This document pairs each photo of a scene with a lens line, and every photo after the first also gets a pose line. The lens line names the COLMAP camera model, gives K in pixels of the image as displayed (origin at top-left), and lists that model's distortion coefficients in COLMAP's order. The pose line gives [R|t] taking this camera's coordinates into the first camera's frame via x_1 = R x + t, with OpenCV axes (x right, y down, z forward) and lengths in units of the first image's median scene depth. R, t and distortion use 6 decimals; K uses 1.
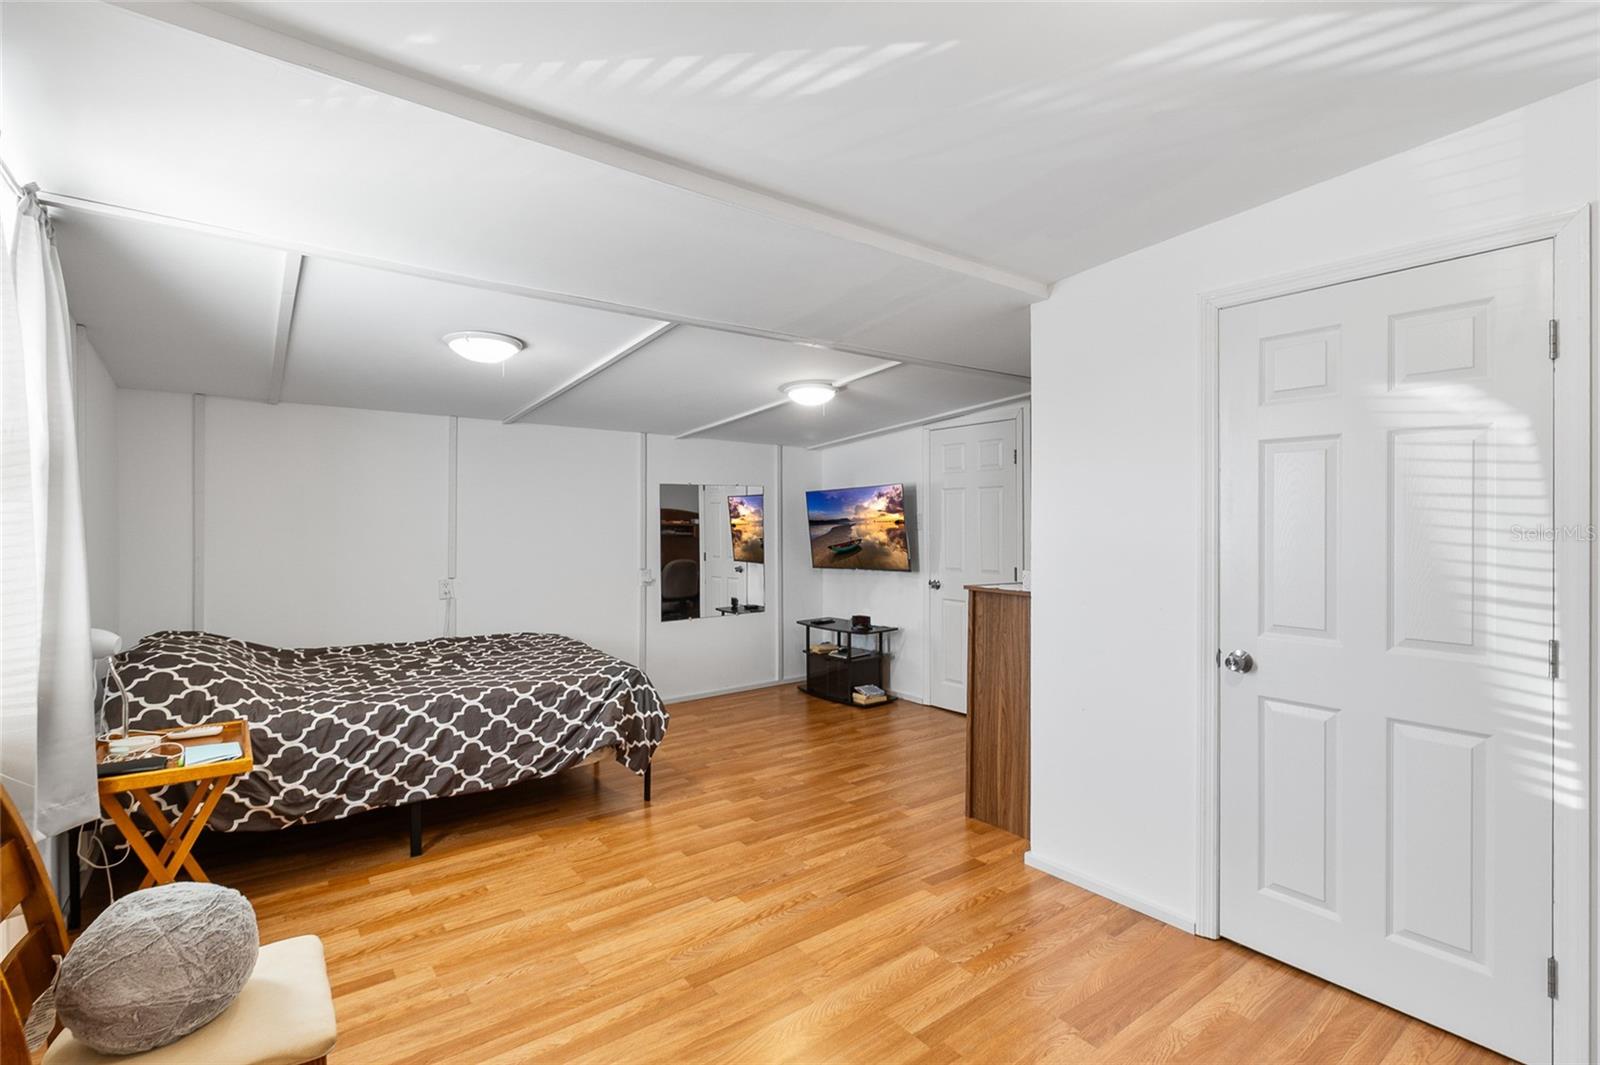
lens RADIAL K [[751.5, 0, 809.4], [0, 751.5, 527.5], [0, 0, 1]] dist [0.004311, 0.000350]
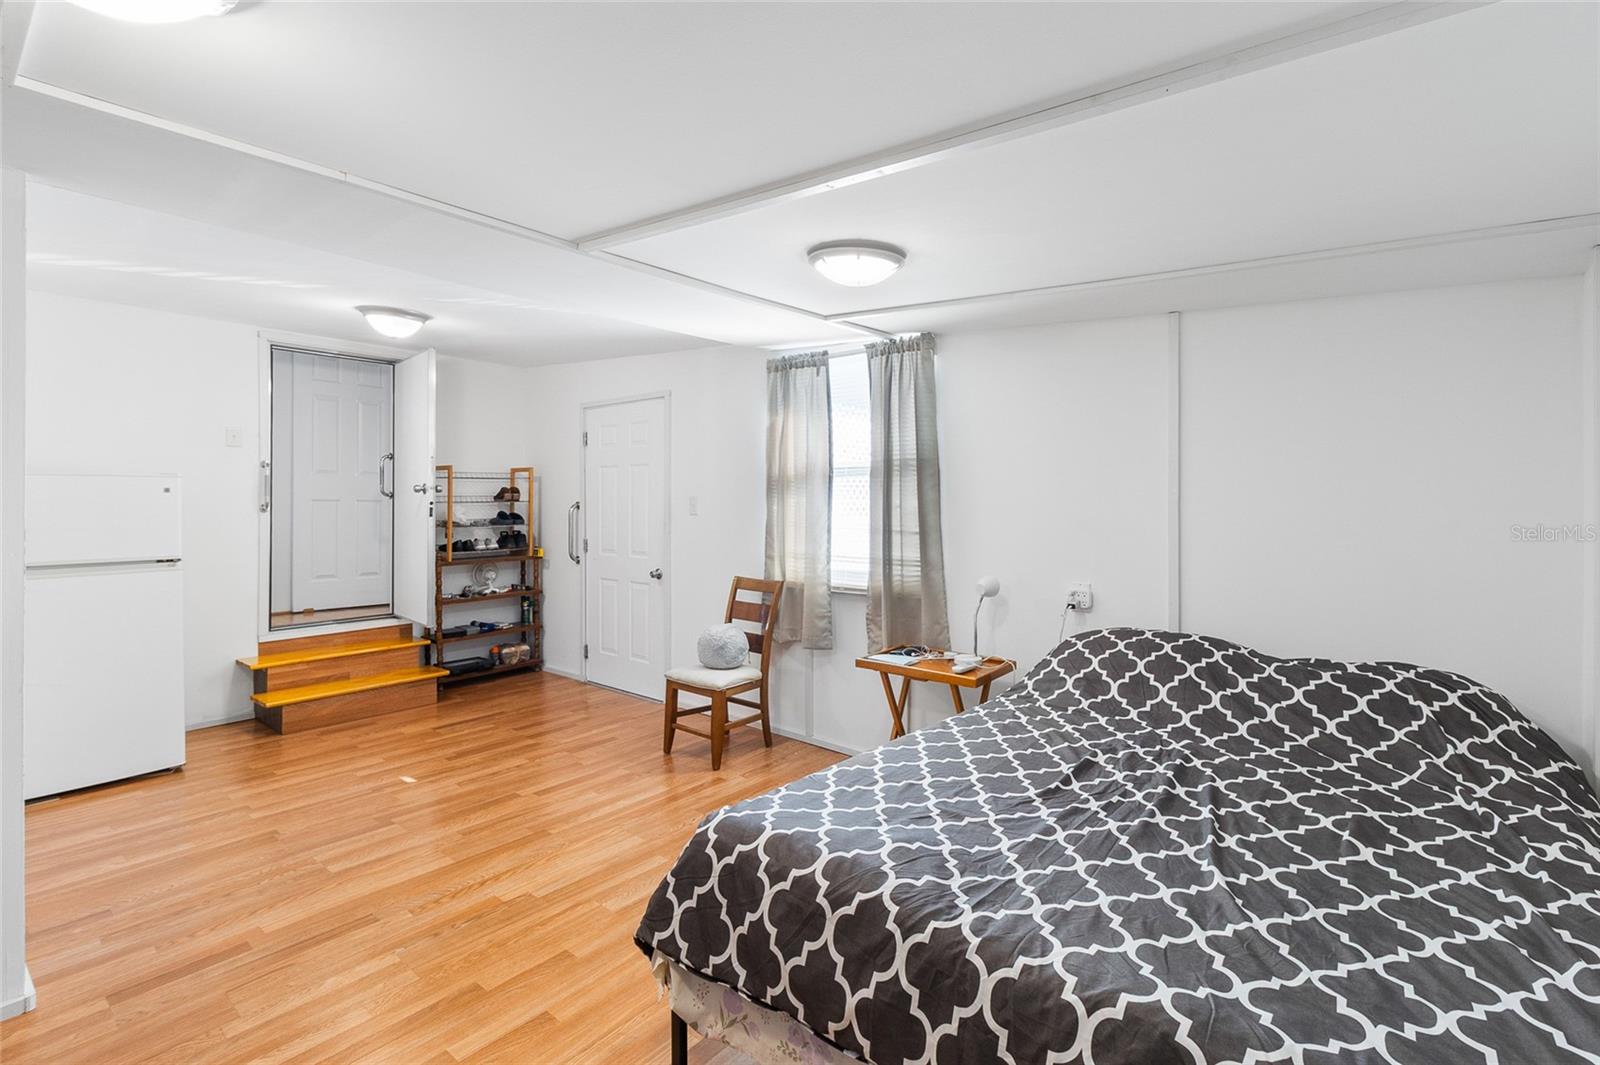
lens RADIAL K [[751.5, 0, 809.4], [0, 751.5, 527.5], [0, 0, 1]] dist [0.004311, 0.000350]
pose [[-0.974962, -0.000589, -0.222373, -0.247577], [-0.002481, 0.999963, 0.008229, 0.019022], [0.222360, 0.008575, -0.974927, 1.899555]]
